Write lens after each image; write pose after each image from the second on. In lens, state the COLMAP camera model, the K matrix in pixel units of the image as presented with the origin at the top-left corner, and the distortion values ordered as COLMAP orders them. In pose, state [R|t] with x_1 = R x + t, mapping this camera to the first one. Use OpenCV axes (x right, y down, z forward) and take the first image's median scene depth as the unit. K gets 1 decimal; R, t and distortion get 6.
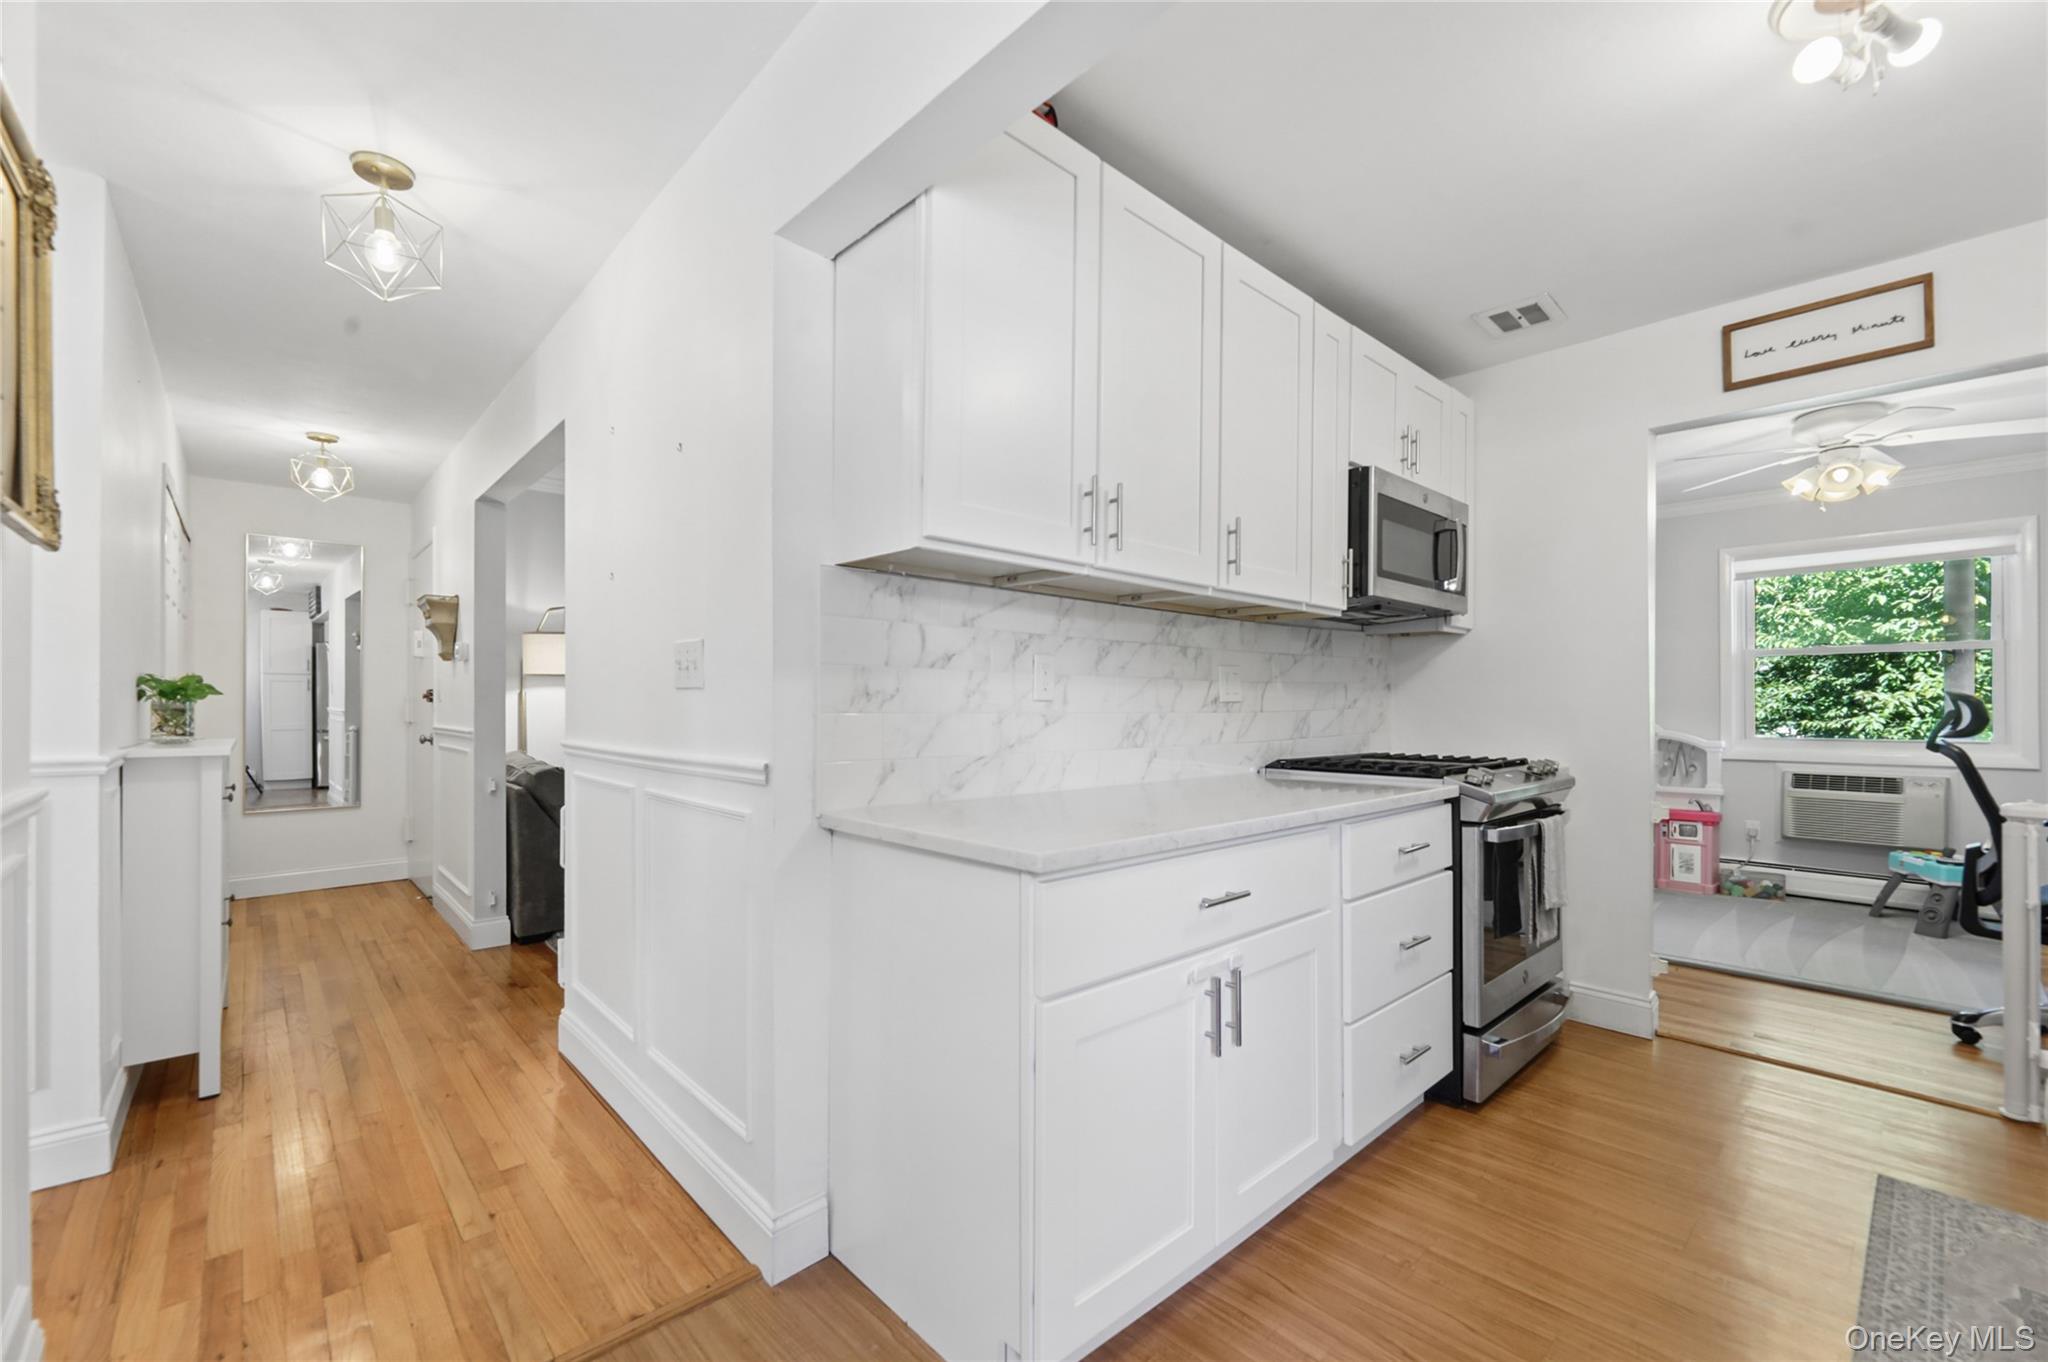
lens RADIAL K [[844.5, 0, 1014.4], [0, 844.5, 695.5], [0, 0, 1]] dist [-0.005776, 0.000279]
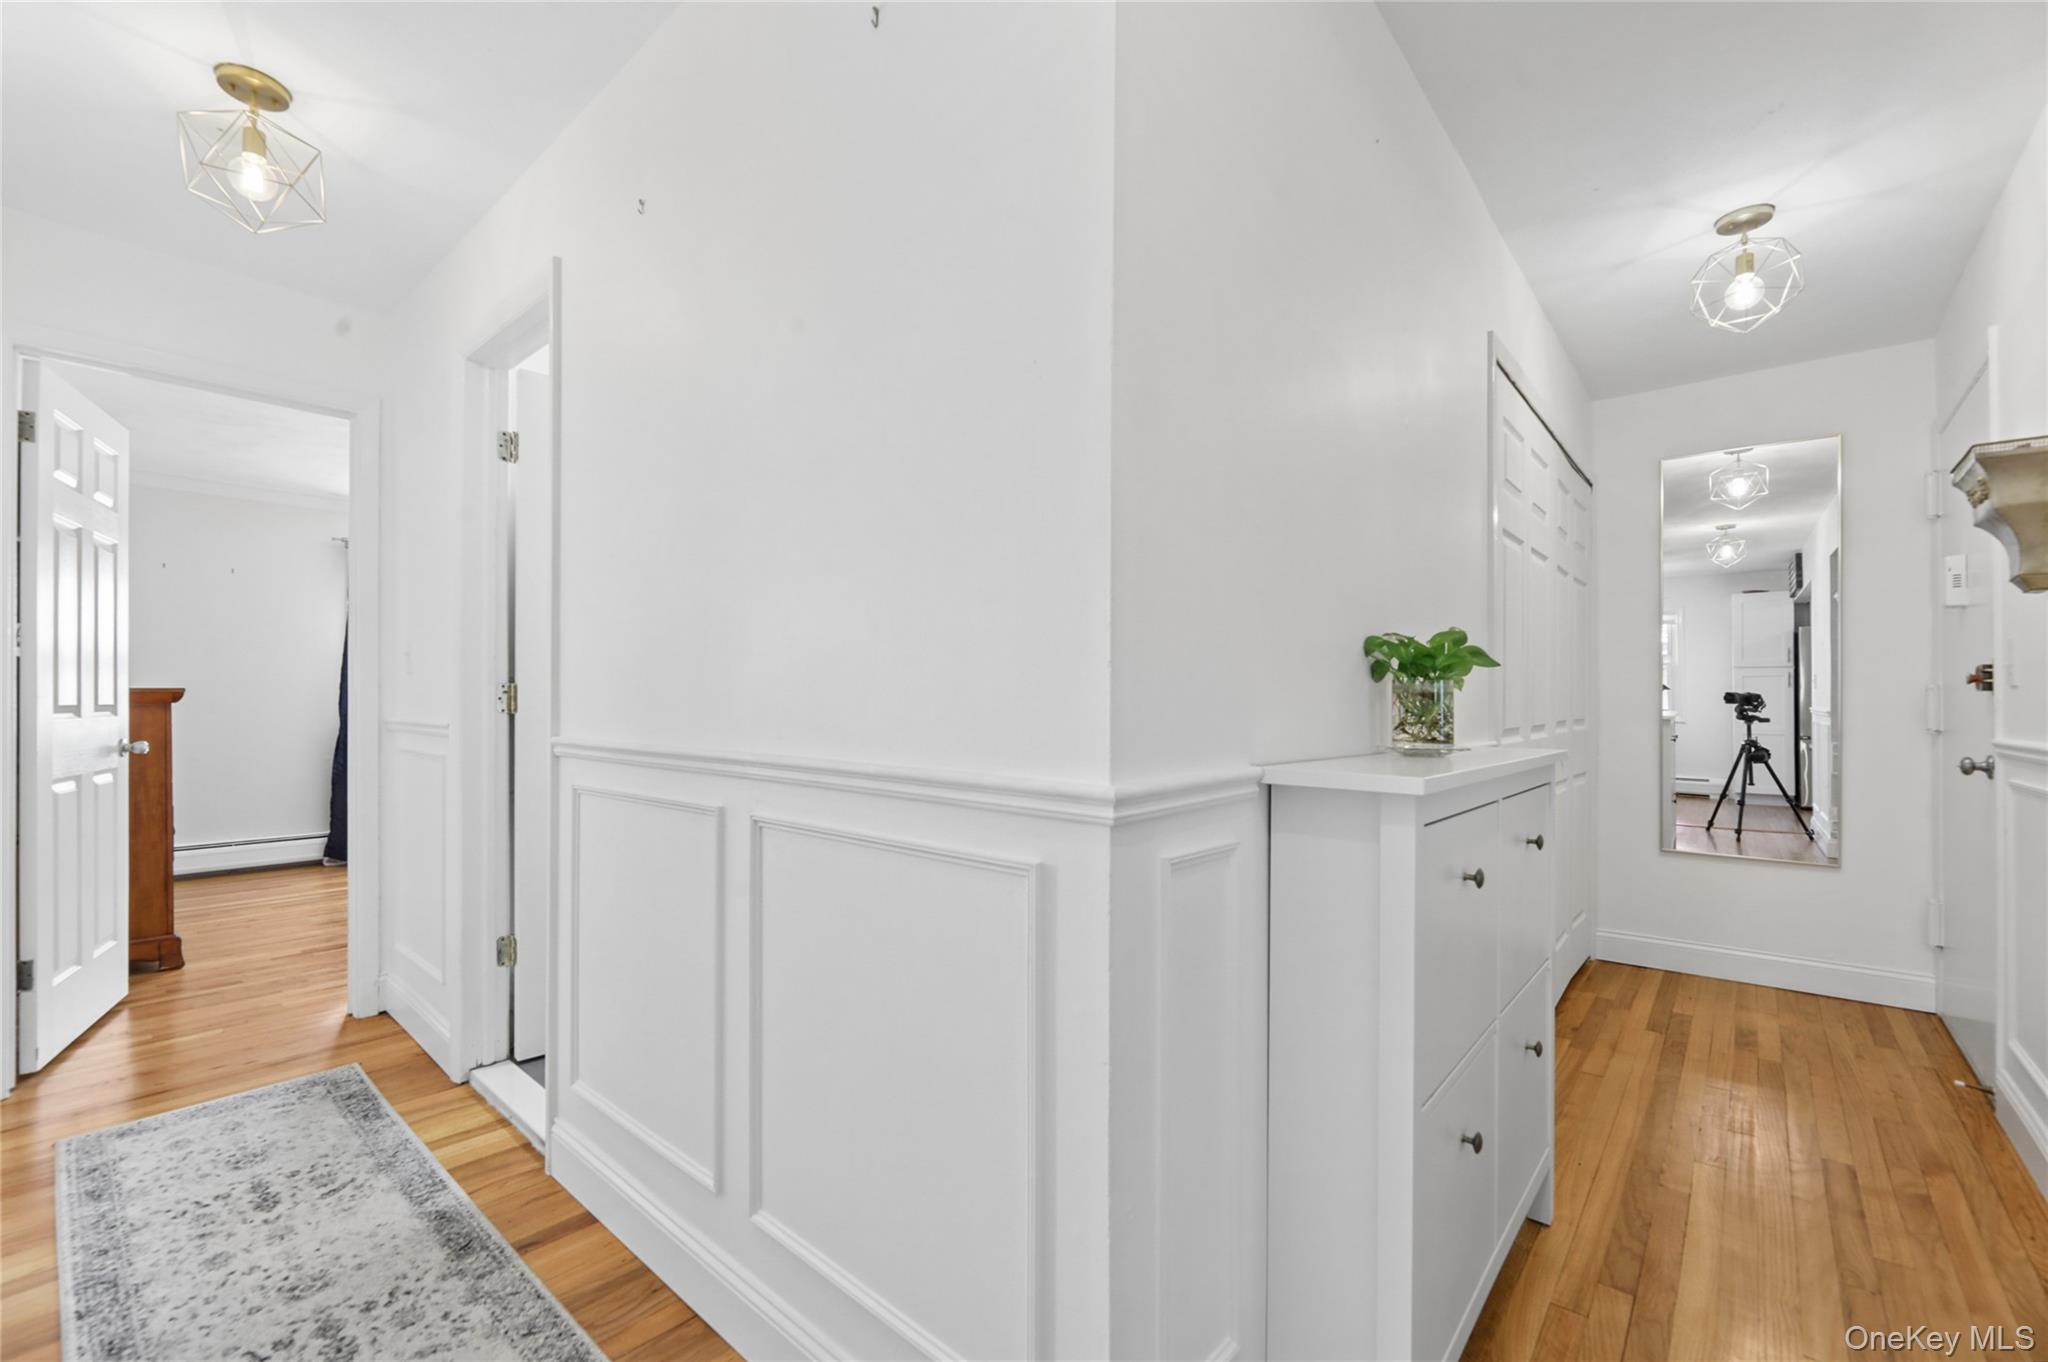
lens RADIAL K [[844.5, 0, 1015.9], [0, 844.5, 695.3], [0, 0, 1]] dist [-0.005776, 0.000279]
pose [[0.113969, -0.006450, -0.993463, -0.276484], [0.004085, 0.999974, -0.006023, 0.011219], [0.993476, -0.003372, 0.113992, 0.388130]]
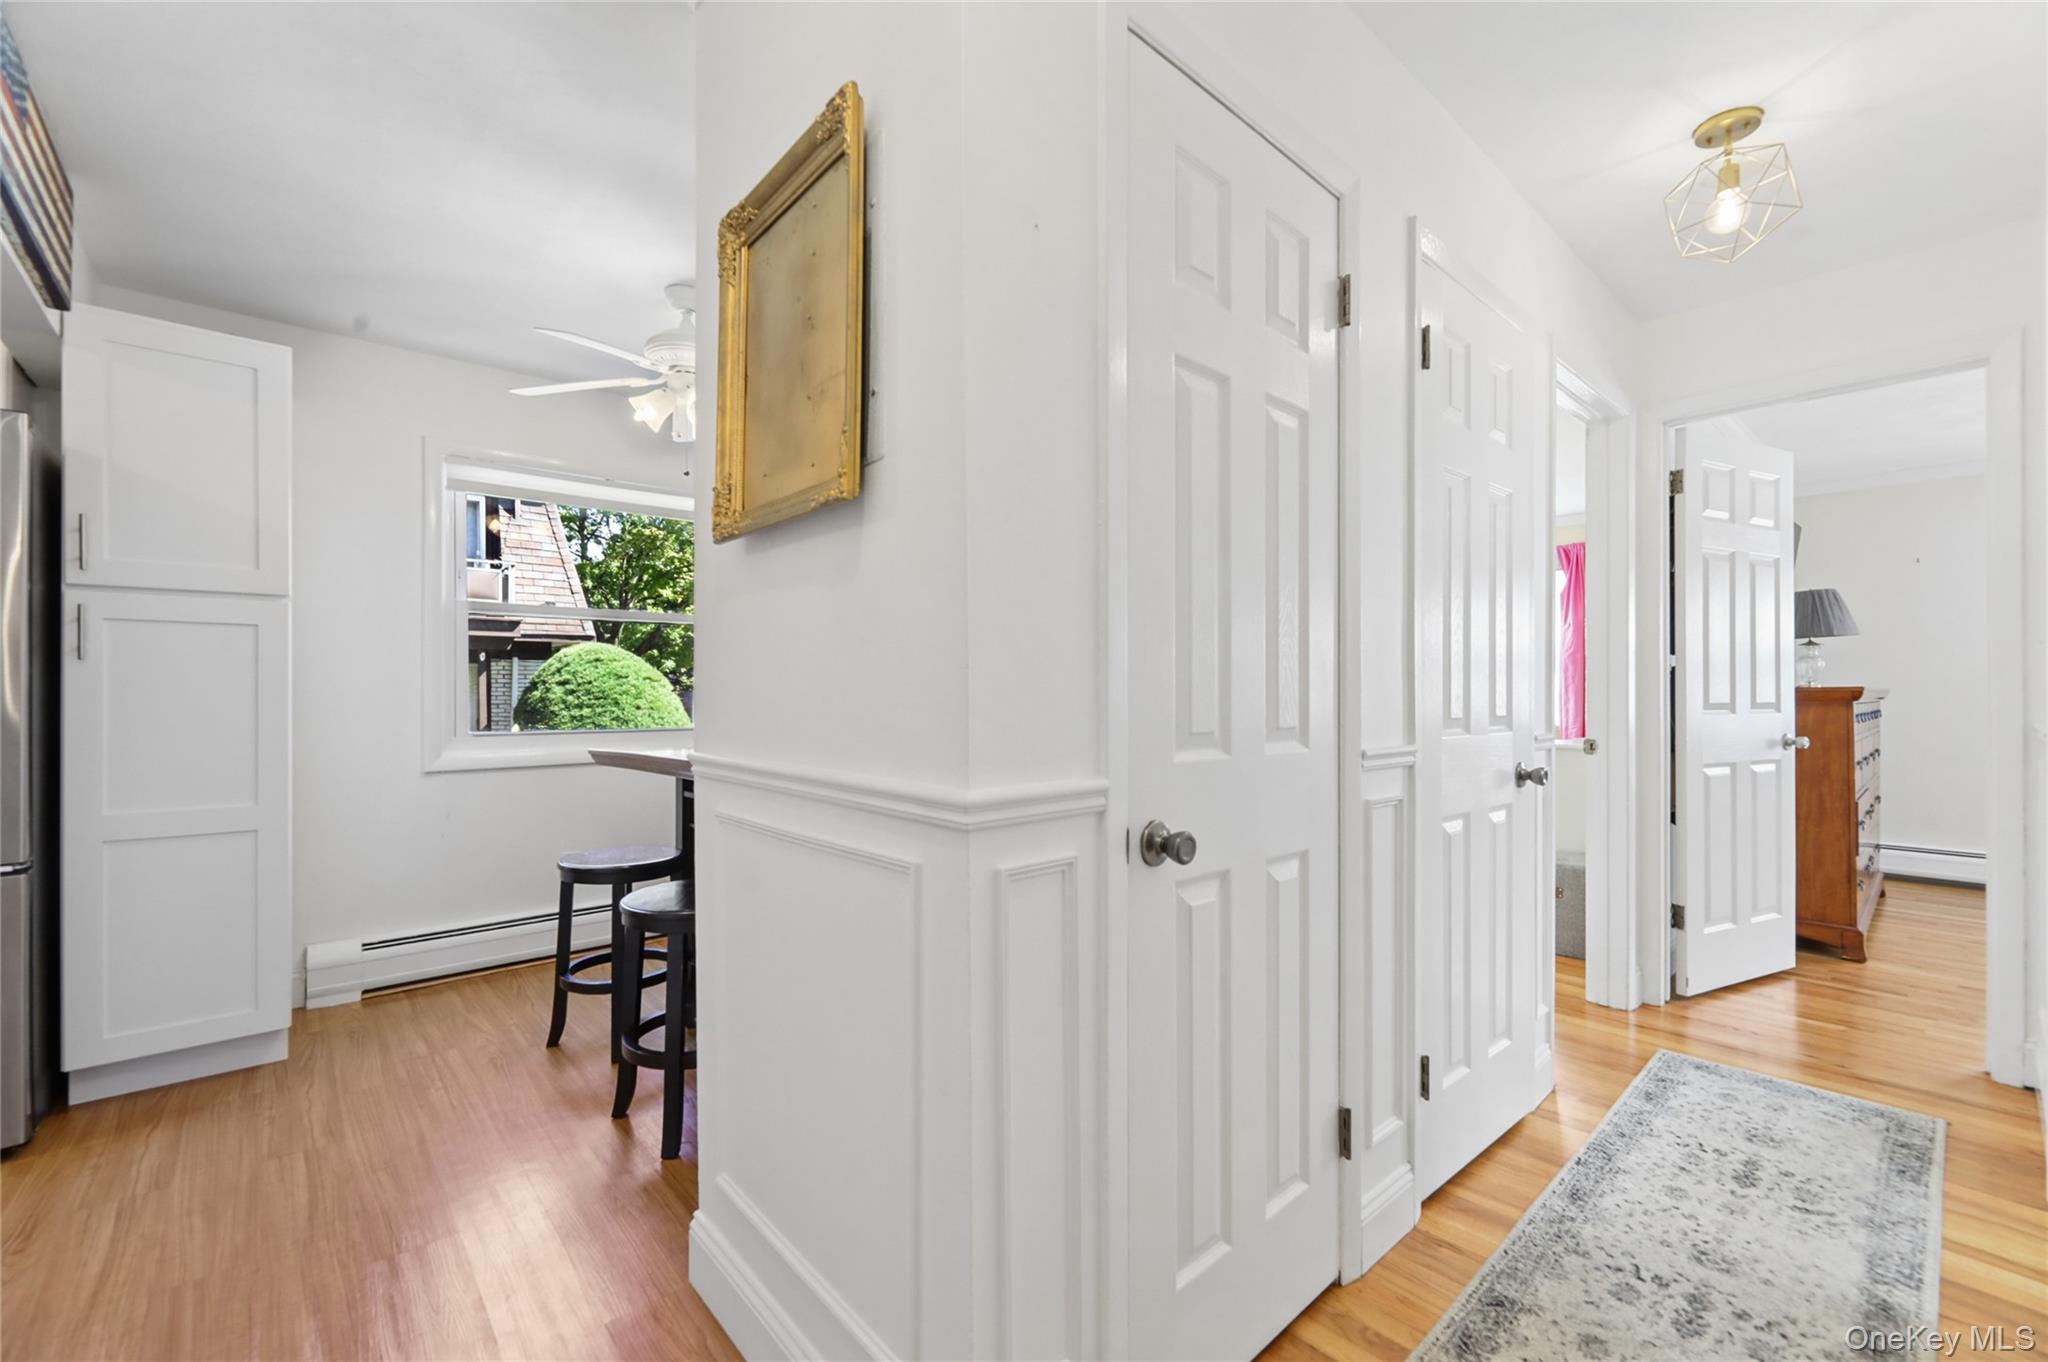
lens RADIAL K [[844.5, 0, 1023.5], [0, 844.5, 690.0], [0, 0, 1]] dist [-0.005776, 0.000279]
pose [[-0.999853, -0.000330, 0.017163, -0.355306], [-0.000532, 0.999931, -0.011777, 0.009860], [-0.017158, -0.011785, -0.999783, 0.496753]]
